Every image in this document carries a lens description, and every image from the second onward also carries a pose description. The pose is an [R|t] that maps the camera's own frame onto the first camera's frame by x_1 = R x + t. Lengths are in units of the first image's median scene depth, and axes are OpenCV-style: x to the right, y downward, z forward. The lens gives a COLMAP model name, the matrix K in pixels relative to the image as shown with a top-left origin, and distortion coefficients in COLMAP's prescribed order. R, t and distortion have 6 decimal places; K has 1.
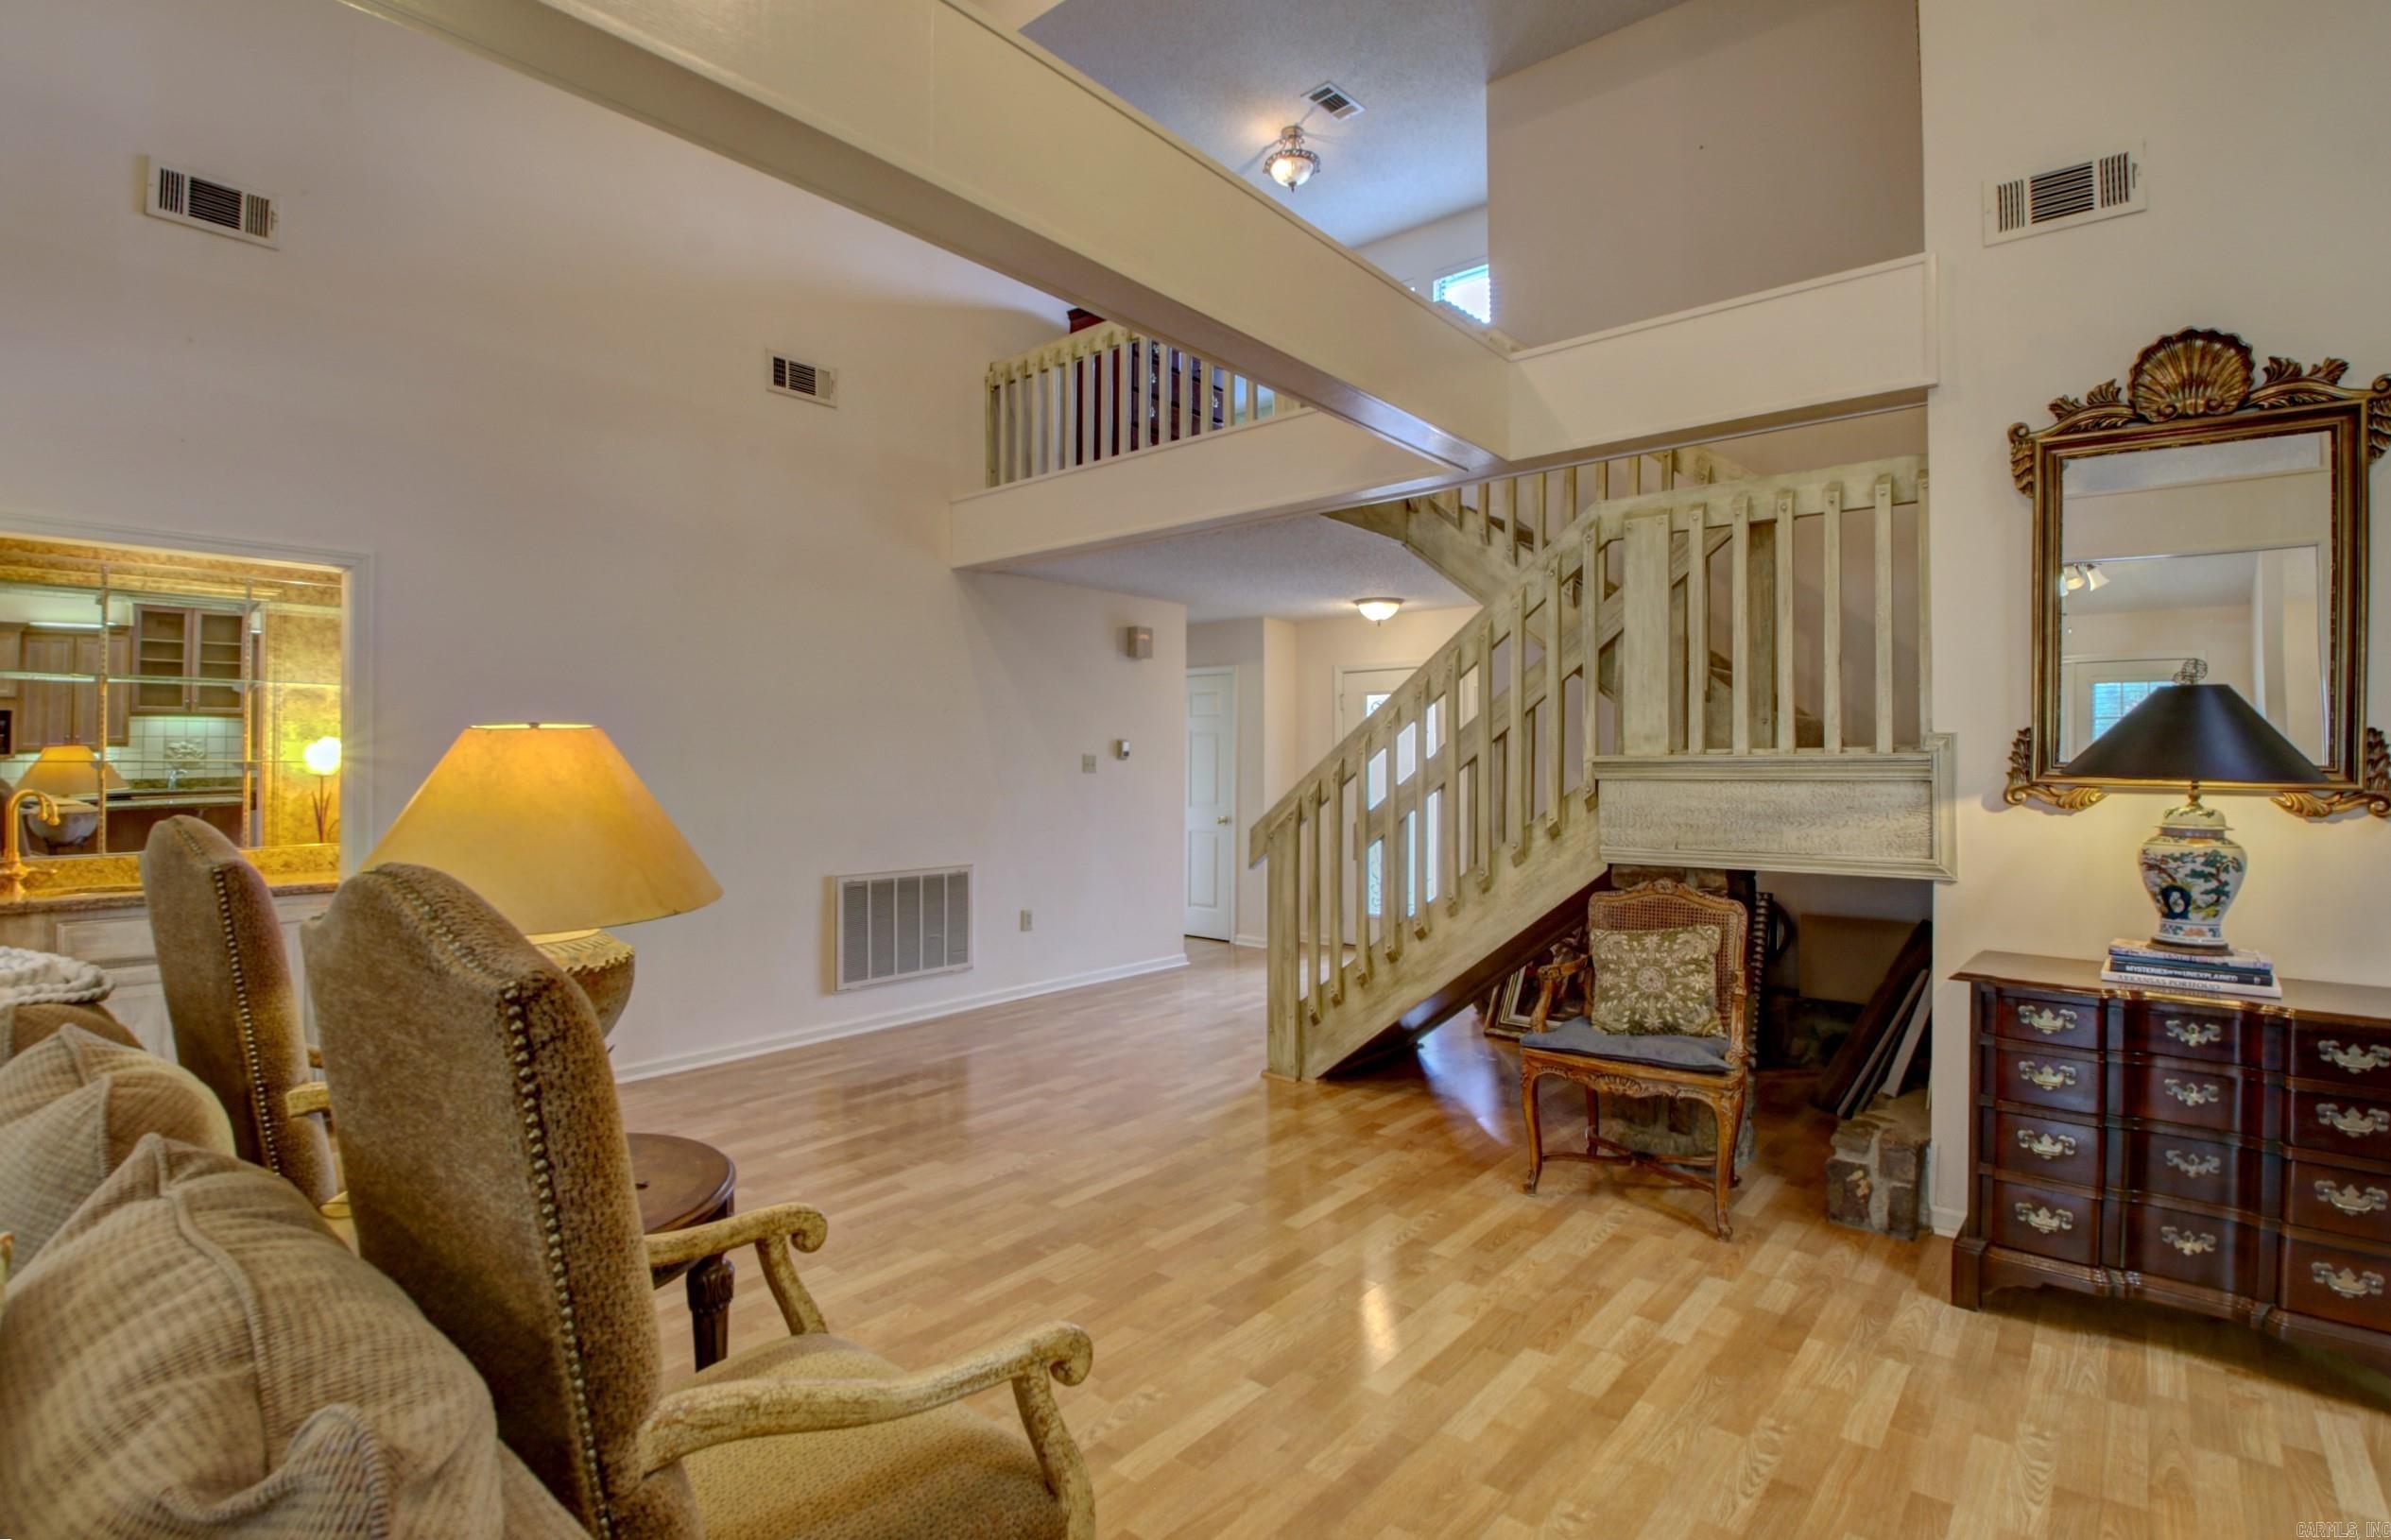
lens RADIAL K [[1117.6, 0, 1191.4], [0, 1117.6, 764.0], [0, 0, 1]] dist [-0.001586, -0.010347]
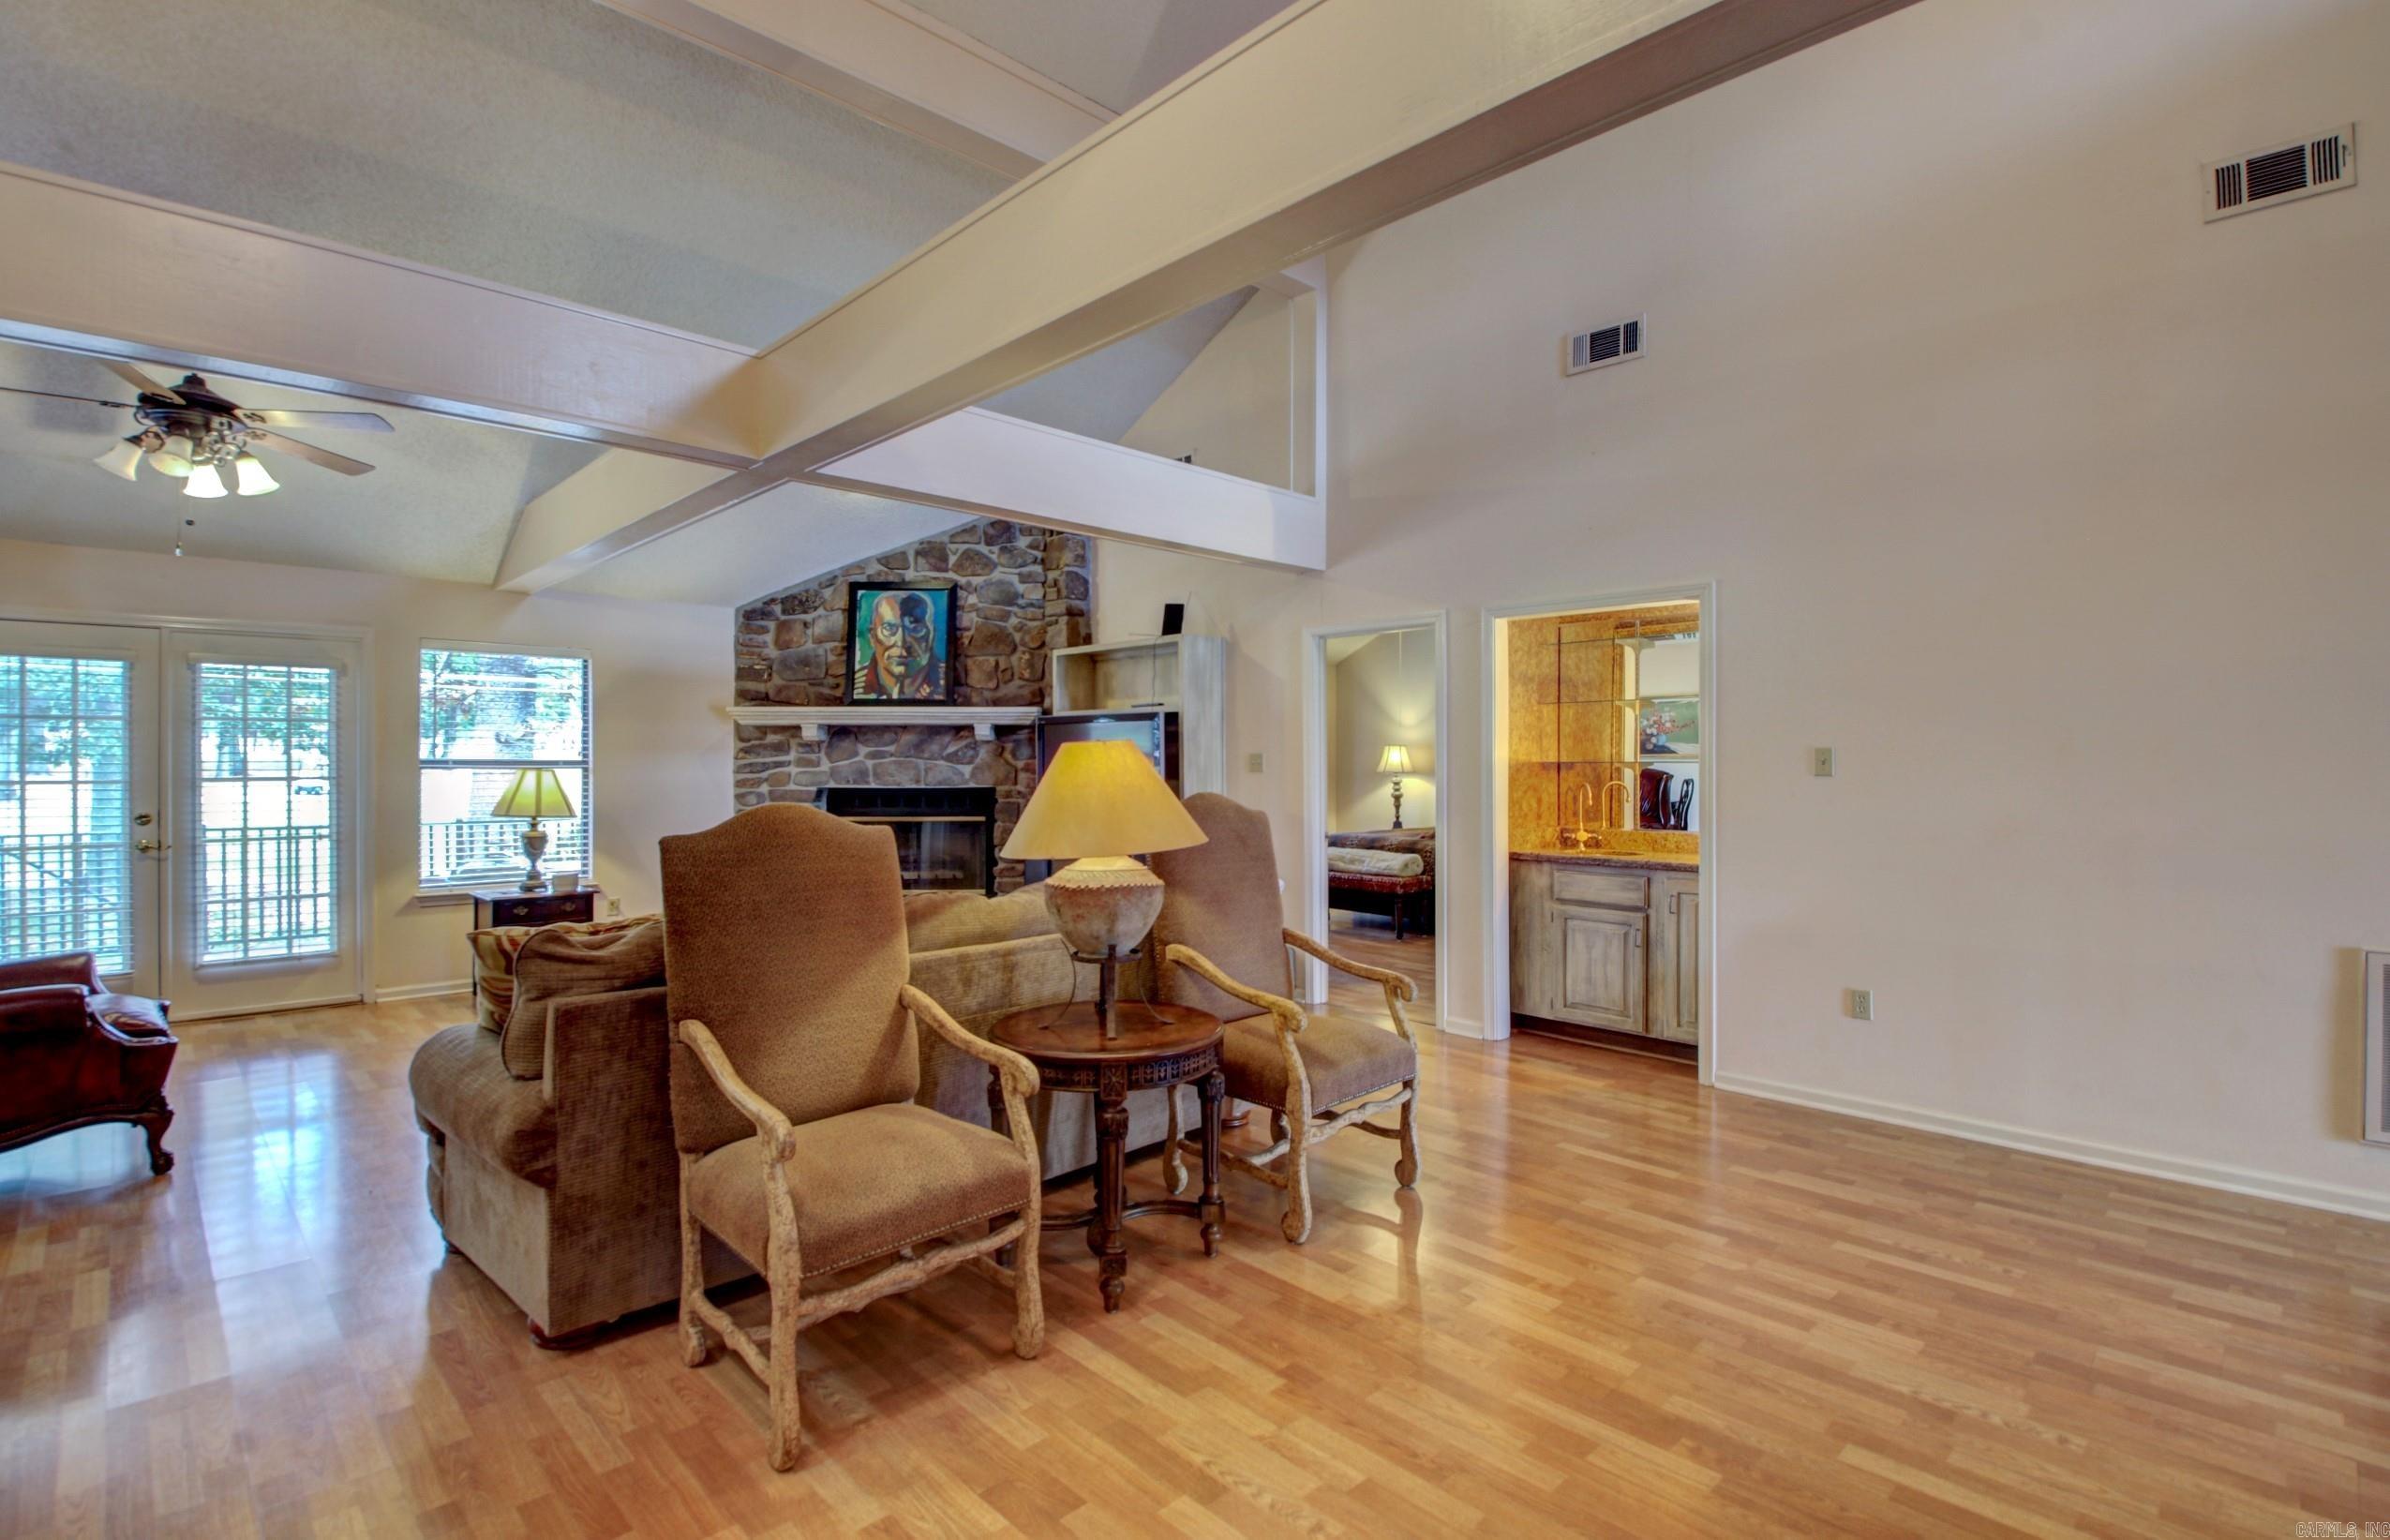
lens RADIAL K [[1117.3, 0, 1200.8], [0, 1117.3, 768.7], [0, 0, 1]] dist [-0.001586, -0.010347]
pose [[-0.092891, 0.003009, -0.995672, 0.526383], [-0.000541, 0.999995, 0.003073, -0.000156], [0.995676, 0.000824, -0.092889, 0.660845]]
